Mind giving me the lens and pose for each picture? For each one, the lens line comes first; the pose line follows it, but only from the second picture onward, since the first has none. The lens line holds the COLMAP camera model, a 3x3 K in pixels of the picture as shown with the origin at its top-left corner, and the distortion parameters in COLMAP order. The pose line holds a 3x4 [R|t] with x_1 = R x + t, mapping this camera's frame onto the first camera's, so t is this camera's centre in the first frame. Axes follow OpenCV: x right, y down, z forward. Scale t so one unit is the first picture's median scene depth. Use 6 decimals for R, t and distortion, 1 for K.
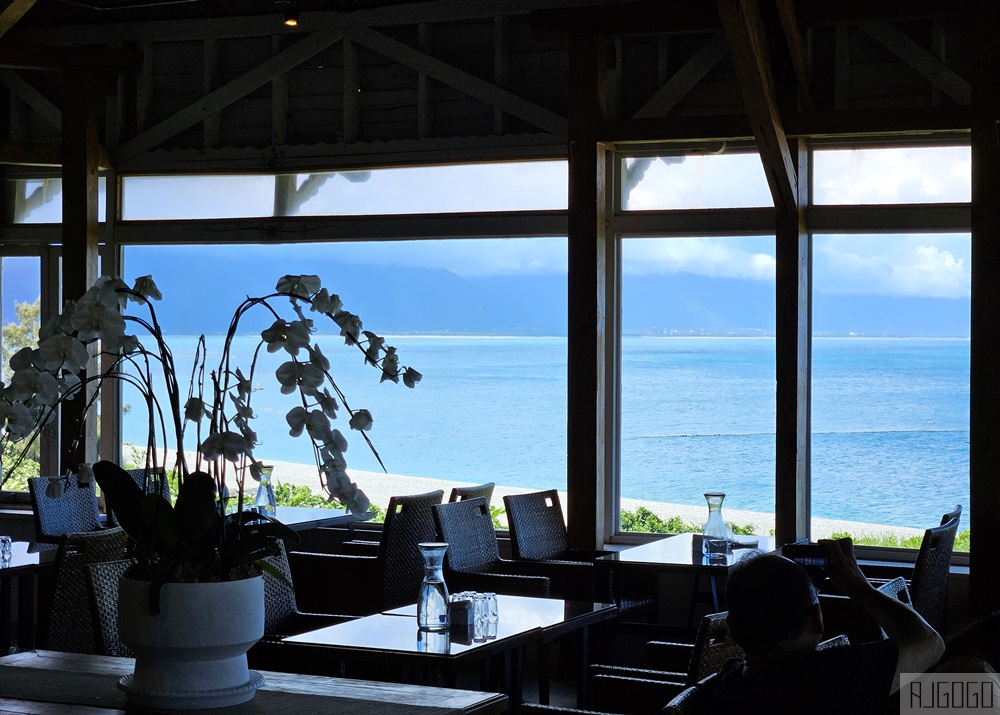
lens RADIAL K [[2010.0, 0, 456.7], [0, 2010.0, 357.3], [0, 0, 1]] dist [-0.499618, 5.909883]
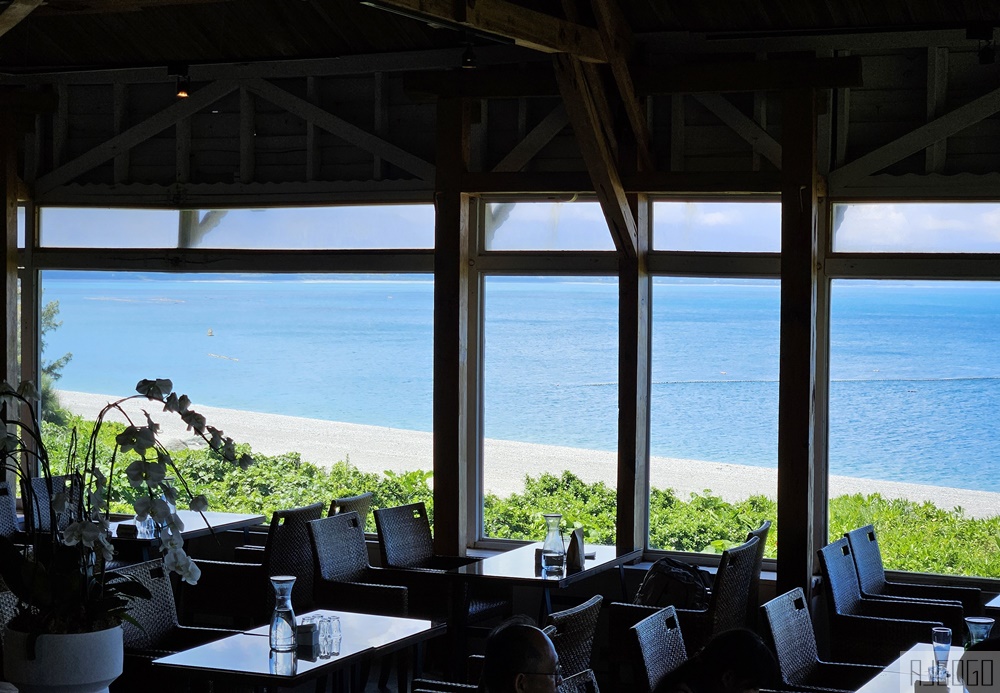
lens RADIAL K [[2015.4, 0, 500.0], [0, 2015.4, 346.5], [0, 0, 1]] dist [-0.111275, 0.590819]
pose [[0.999081, 0.001705, 0.042826, 0.043625], [-0.002752, 0.999699, 0.024388, -0.049031], [-0.042771, -0.024483, 0.998785, -0.132273]]
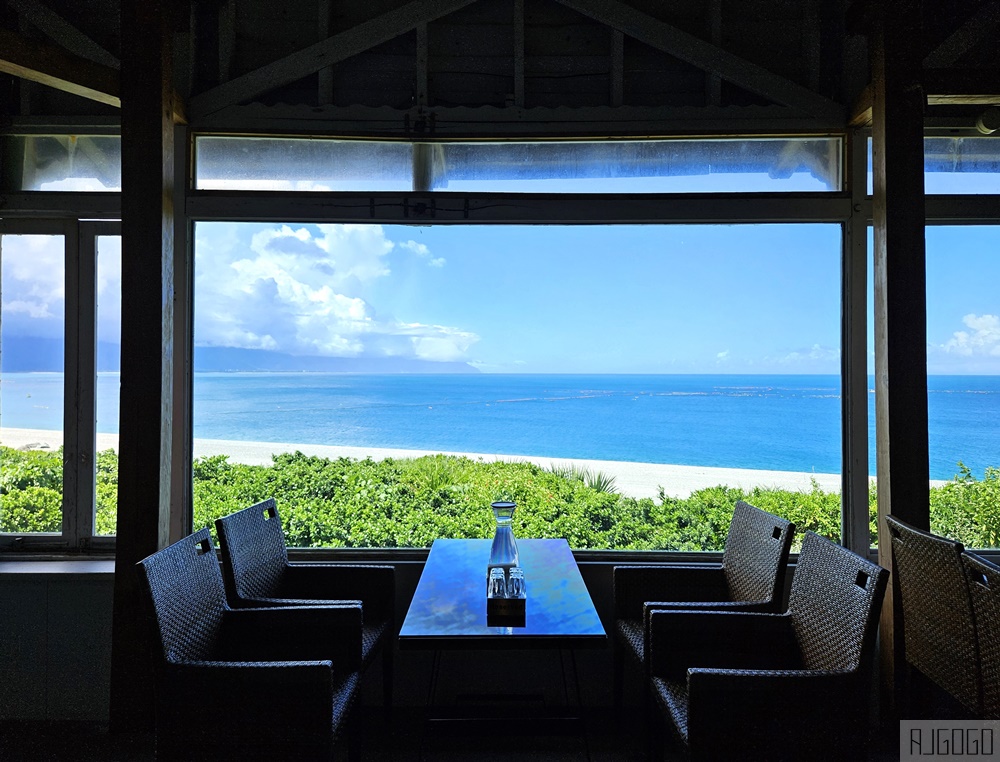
lens RADIAL K [[780.4, 0, 499.0], [0, 780.4, 365.6], [0, 0, 1]] dist [0.010385, 0.005085]
pose [[0.892846, -0.004126, 0.450343, -0.235821], [0.009290, 0.999914, -0.009256, 0.006343], [-0.450266, 0.012448, 0.892808, 0.779609]]
